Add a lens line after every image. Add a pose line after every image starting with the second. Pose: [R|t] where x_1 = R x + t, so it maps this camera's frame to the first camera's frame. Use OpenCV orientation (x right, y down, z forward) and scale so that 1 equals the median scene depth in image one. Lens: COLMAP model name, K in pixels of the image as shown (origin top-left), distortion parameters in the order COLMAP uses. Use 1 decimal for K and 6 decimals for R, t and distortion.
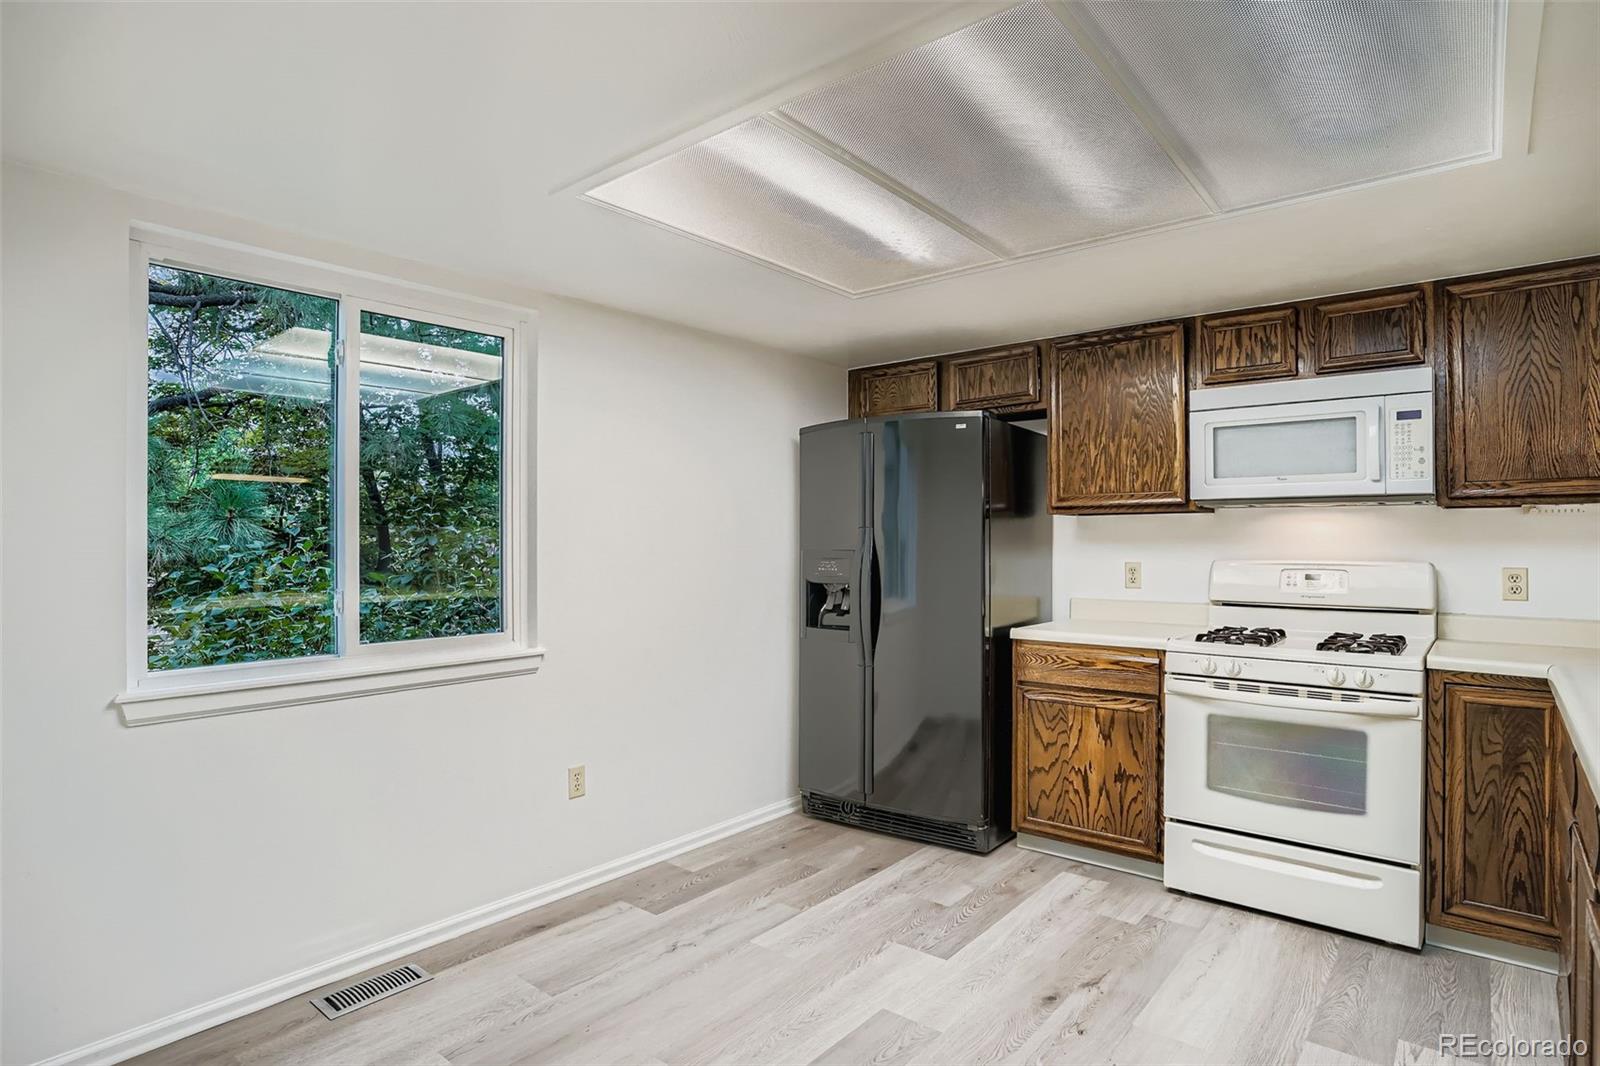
lens RADIAL K [[880.2, 0, 805.4], [0, 880.2, 538.3], [0, 0, 1]] dist [-0.056898, 0.021472]
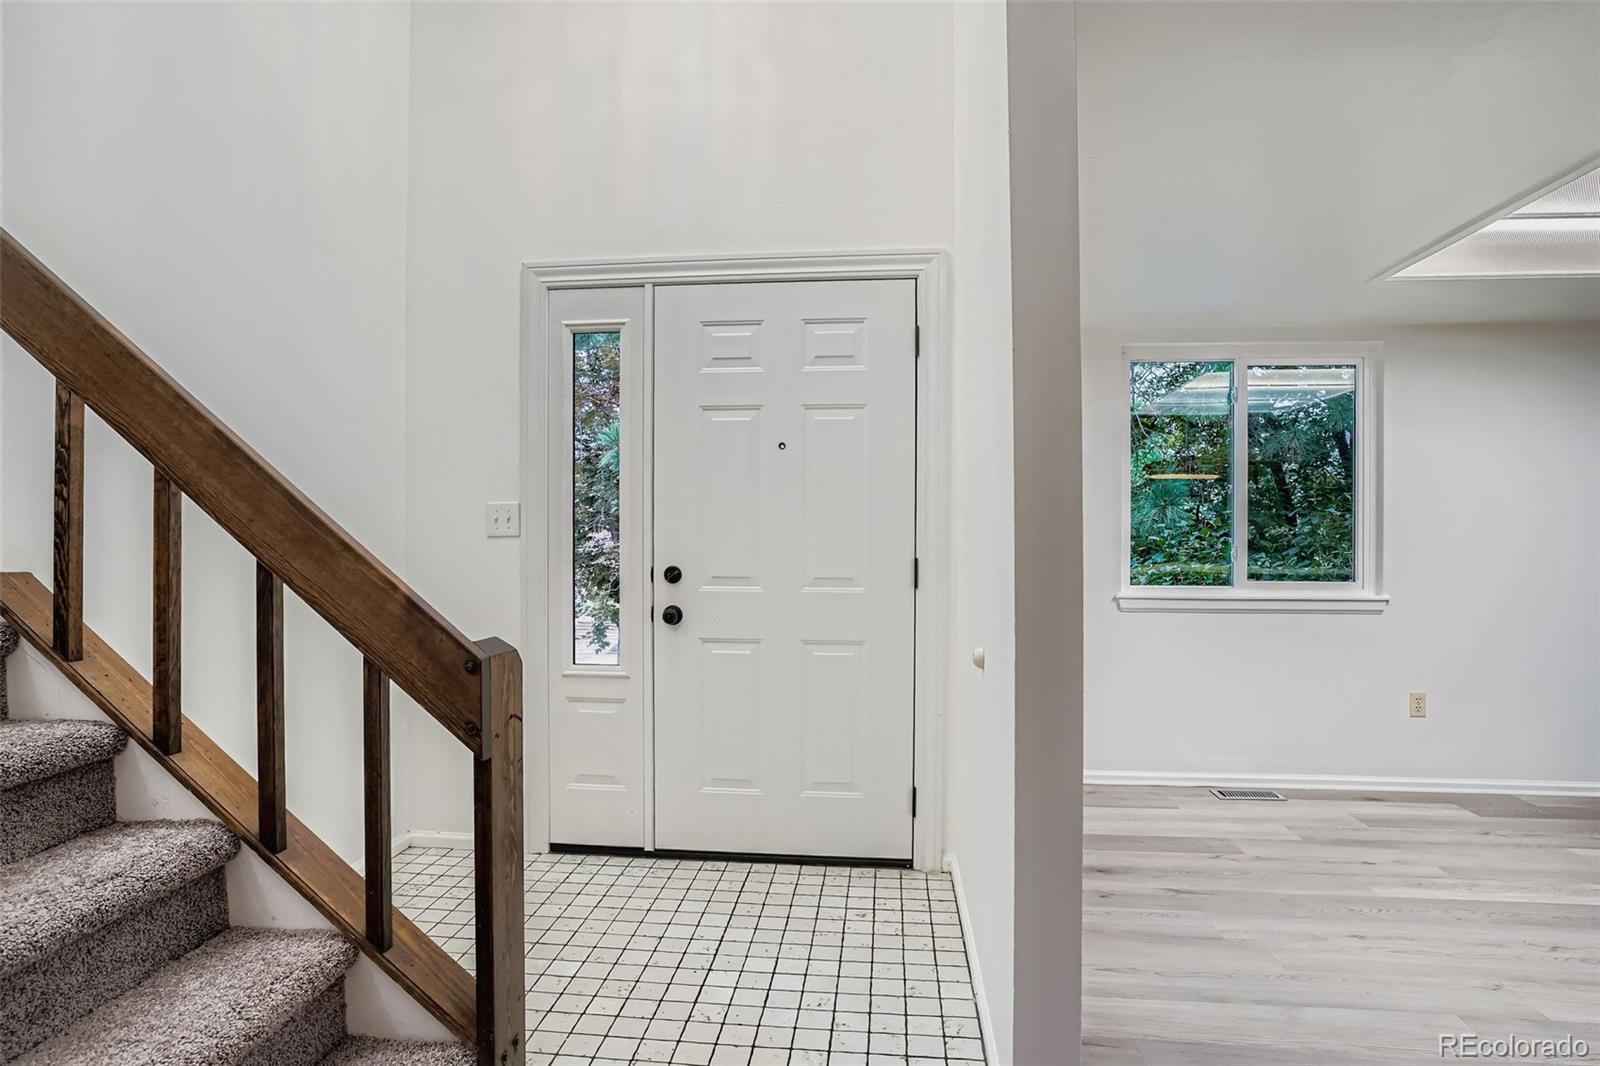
lens RADIAL K [[880.2, 0, 792.1], [0, 880.2, 540.0], [0, 0, 1]] dist [-0.056898, 0.021472]
pose [[0.555746, 0.007381, -0.831320, 0.196777], [-0.000100, 0.999961, 0.008811, 0.022231], [0.831352, -0.004813, 0.555725, -0.327532]]
